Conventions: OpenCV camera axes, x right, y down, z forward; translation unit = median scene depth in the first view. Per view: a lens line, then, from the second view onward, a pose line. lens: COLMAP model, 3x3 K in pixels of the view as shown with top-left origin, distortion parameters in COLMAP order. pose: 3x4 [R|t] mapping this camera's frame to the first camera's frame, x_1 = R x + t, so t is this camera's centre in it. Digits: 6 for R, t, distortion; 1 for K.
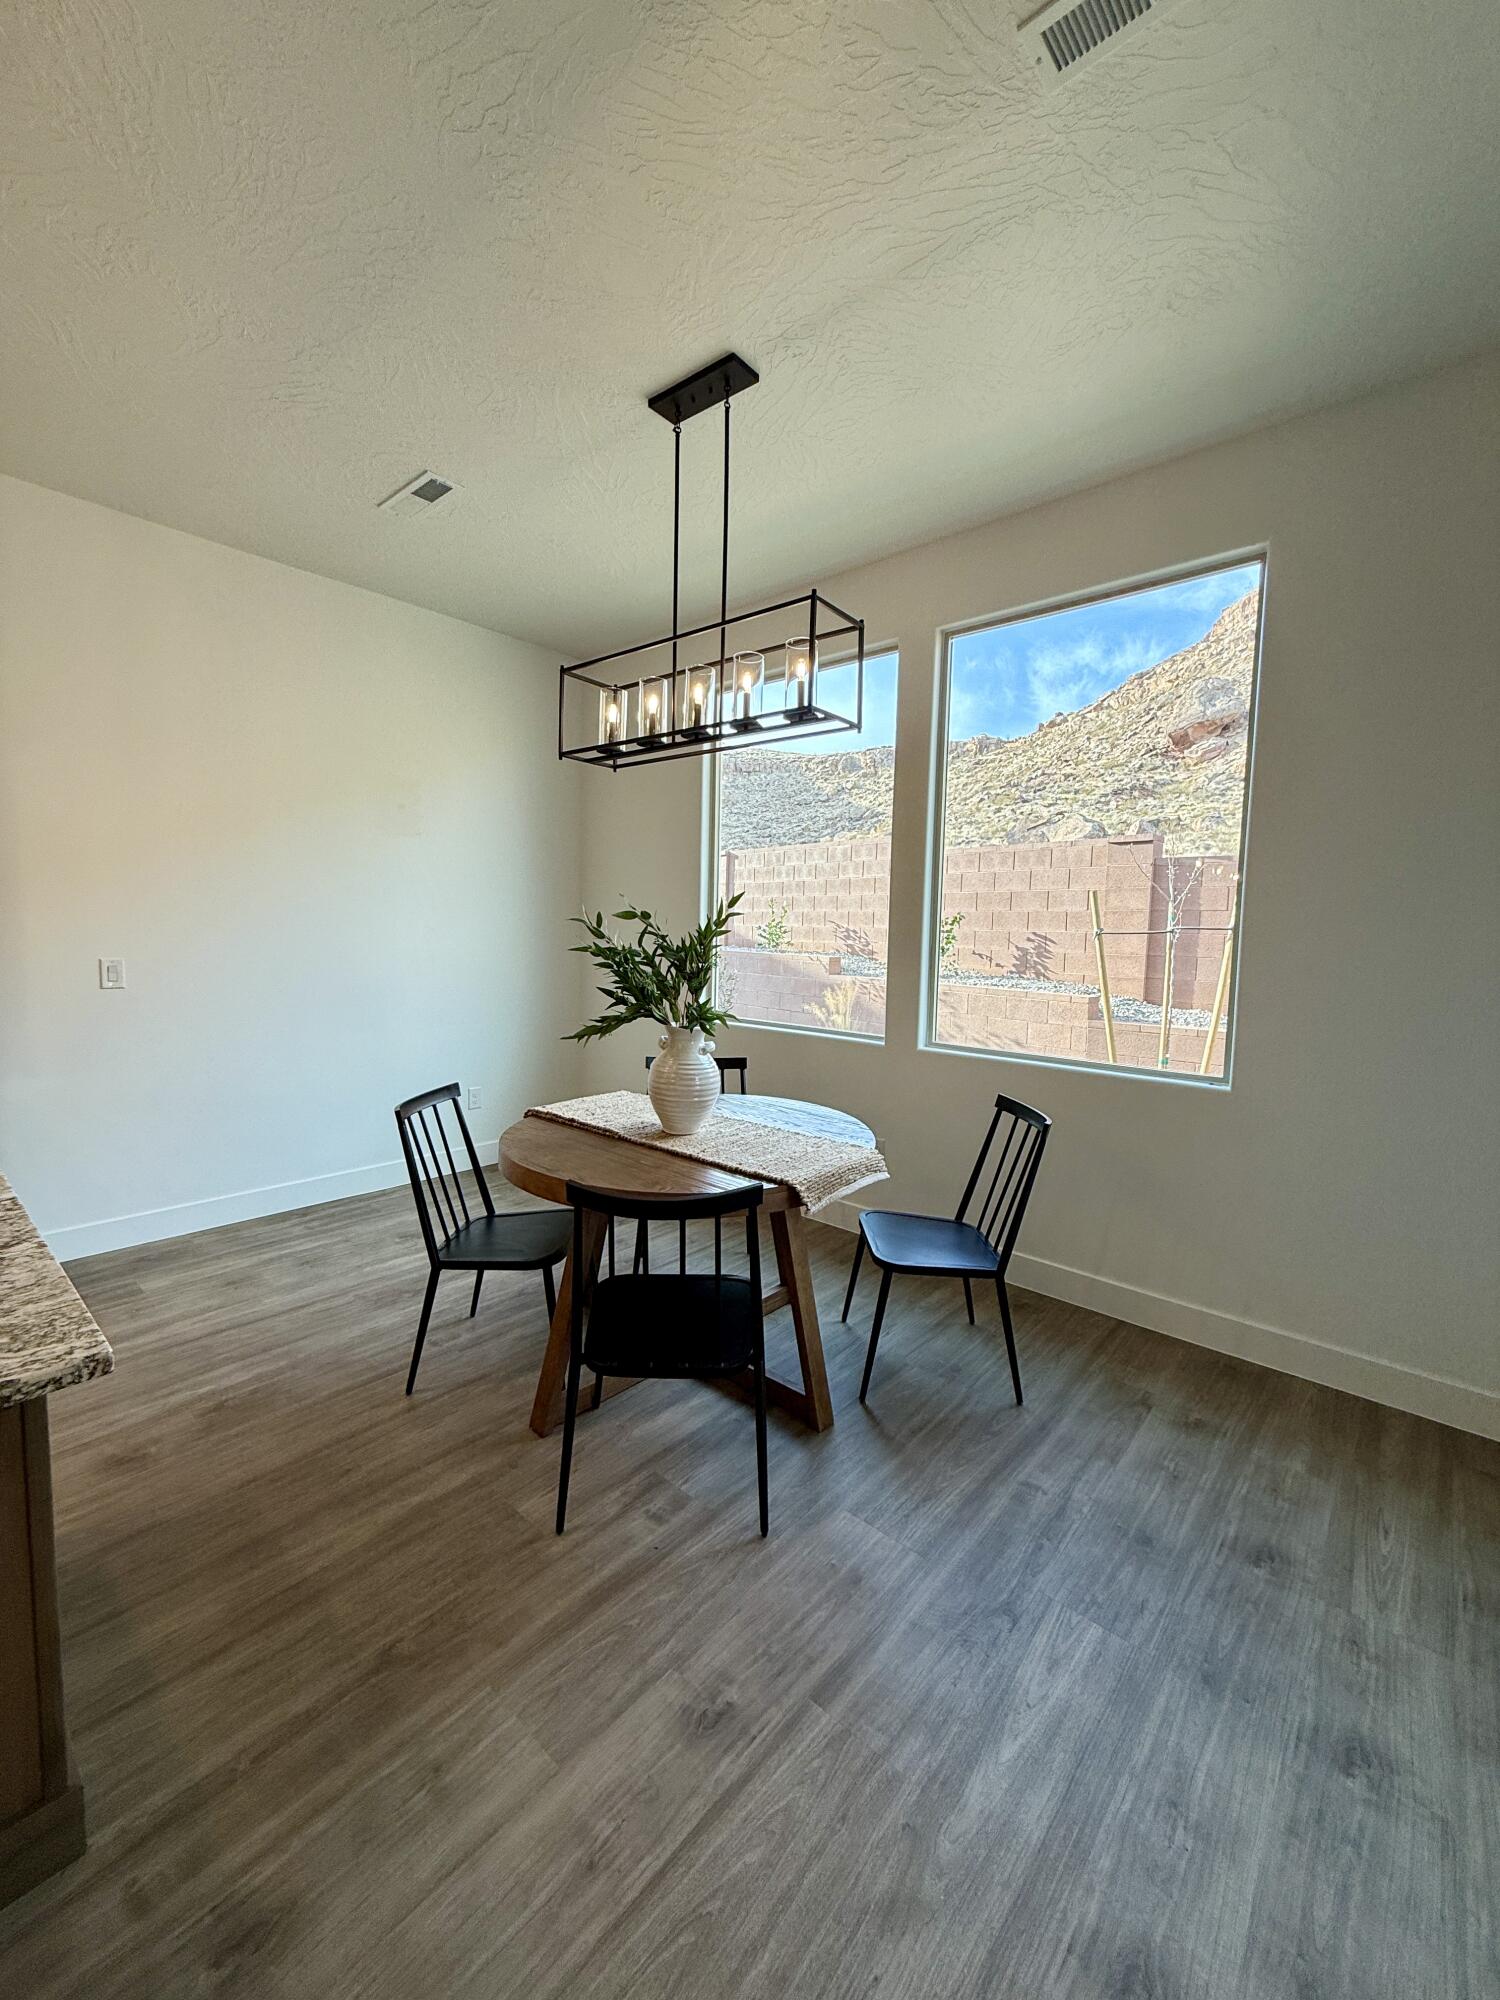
lens RADIAL K [[791.9, 0, 749.4], [0, 791.9, 989.9], [0, 0, 1]] dist [-0.000195, -0.000093]
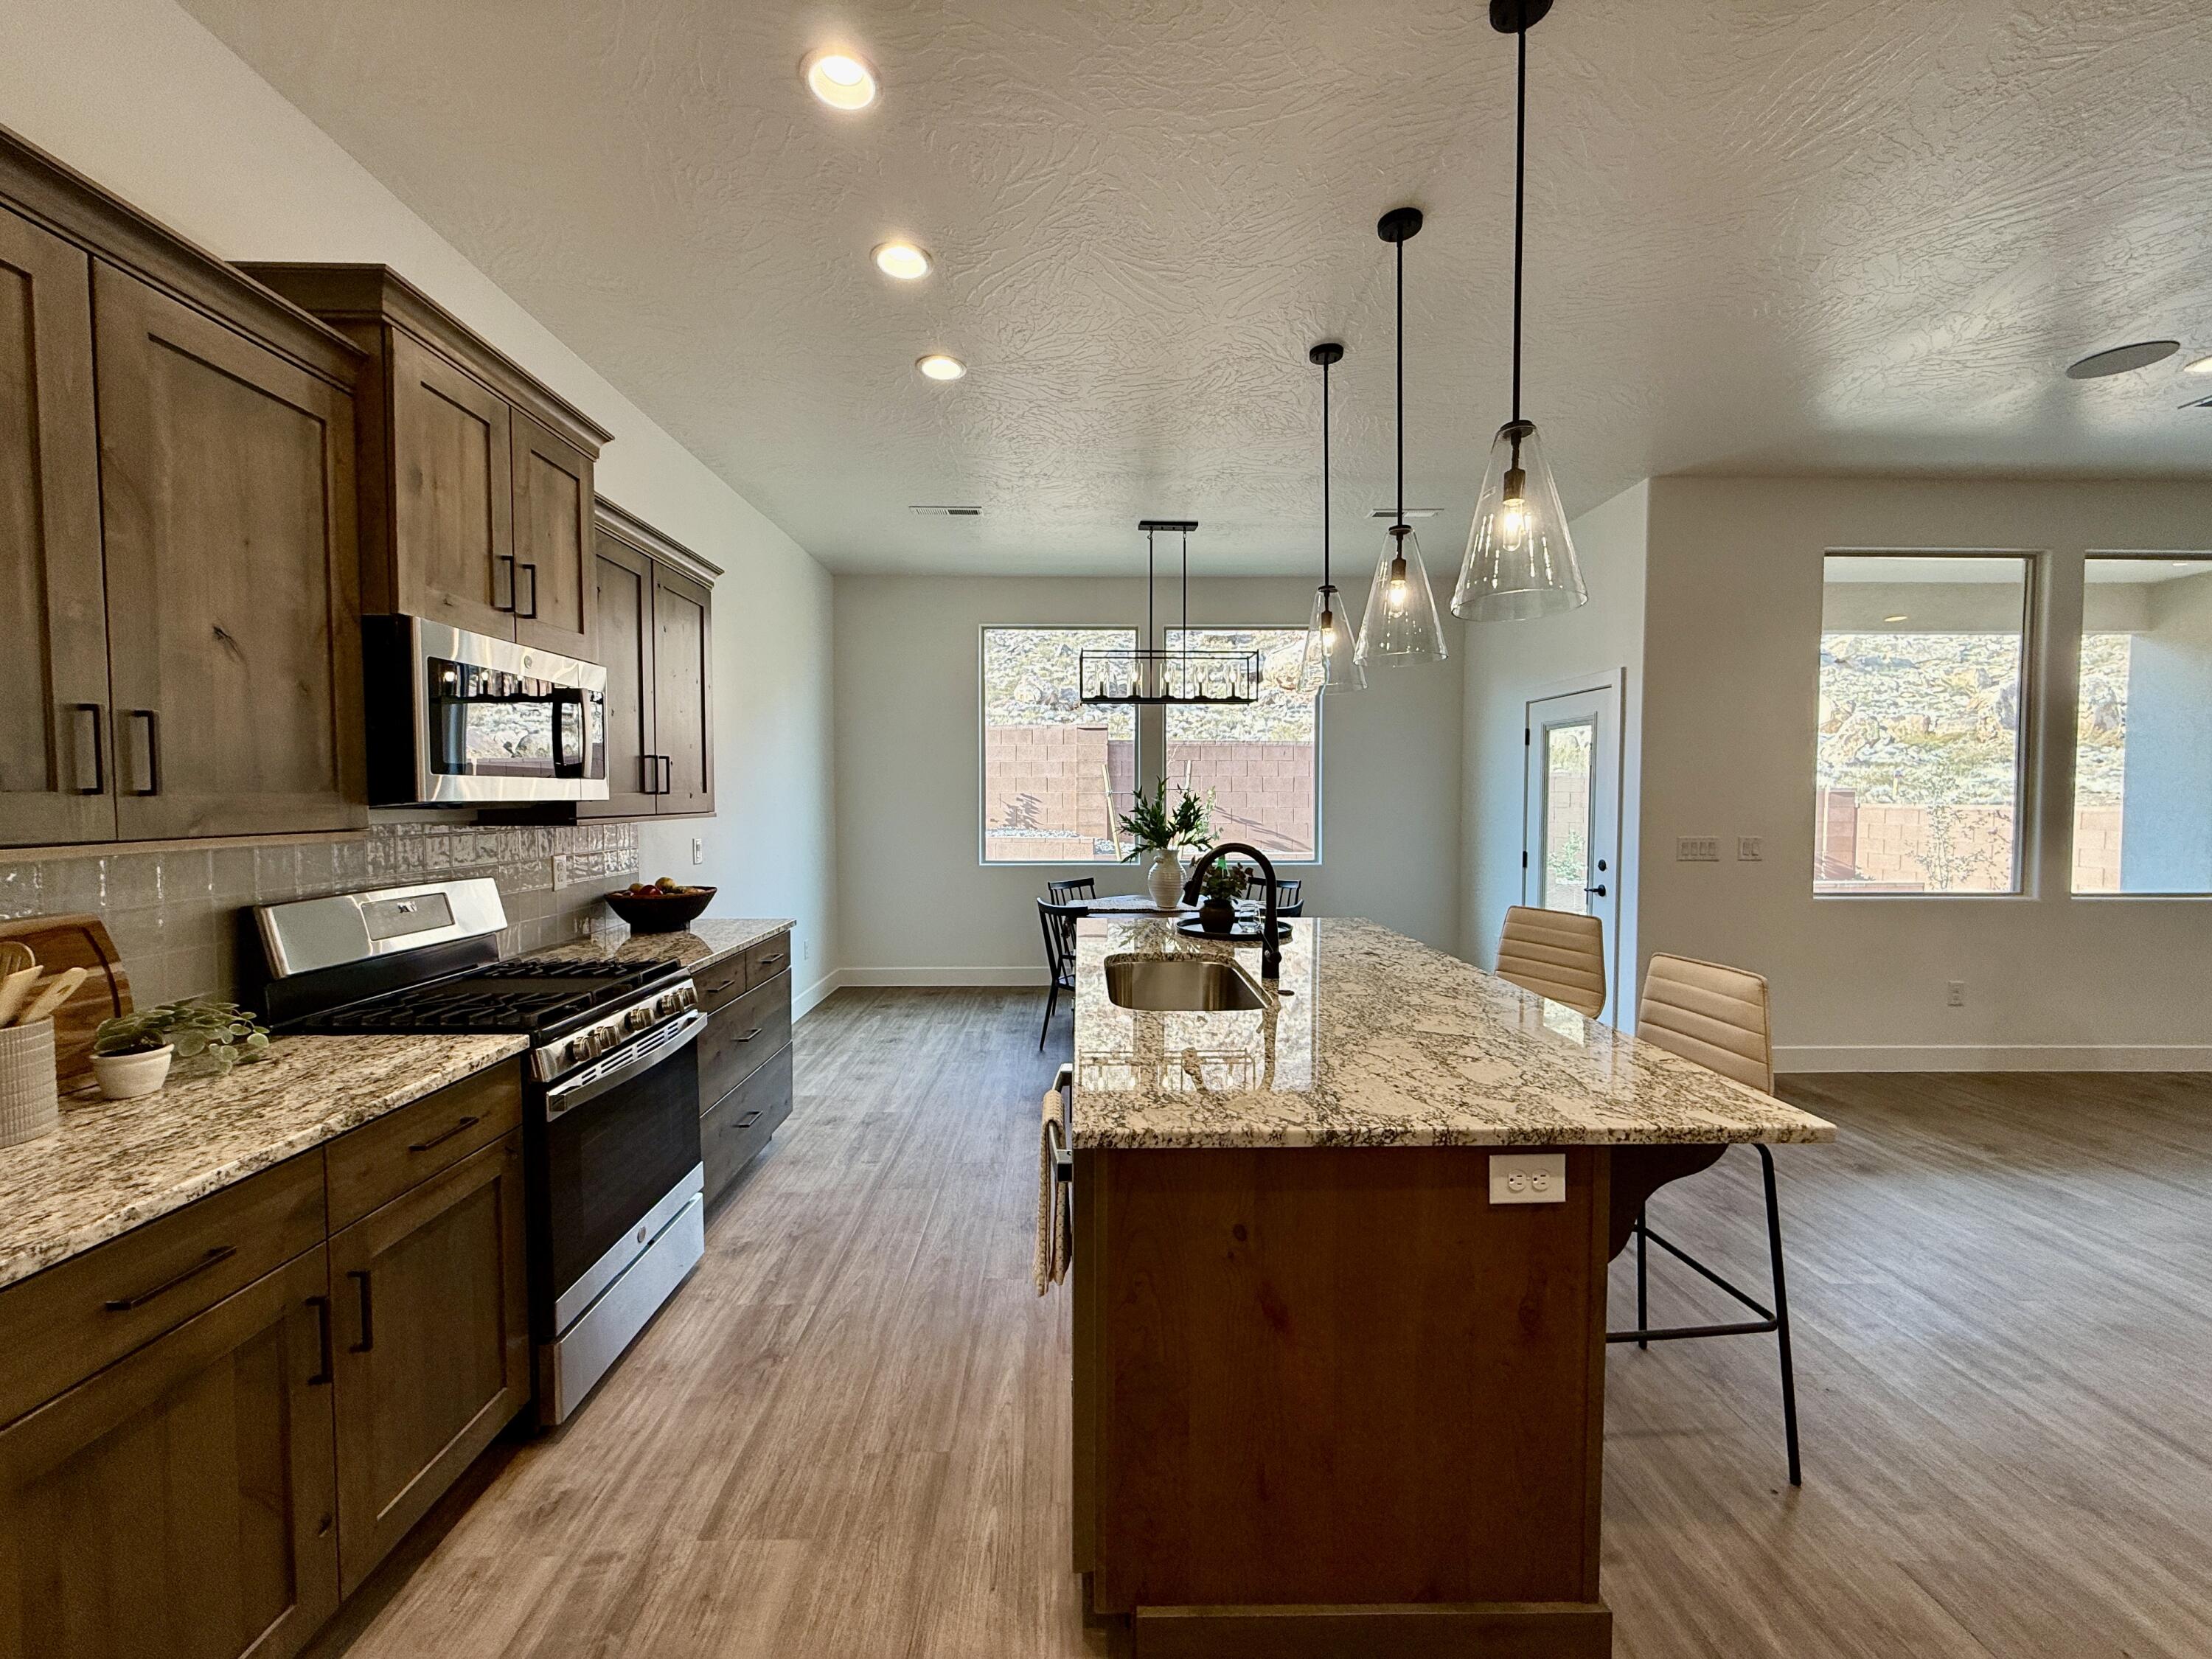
lens RADIAL K [[875.9, 0, 1094.1], [0, 875.9, 834.4], [0, 0, 1]] dist [-0.000195, -0.000093]
pose [[0.740140, -0.054399, 0.670248, -1.475835], [0.069858, 0.997550, 0.003821, -0.010923], [-0.668814, 0.043995, 0.742127, -0.395270]]
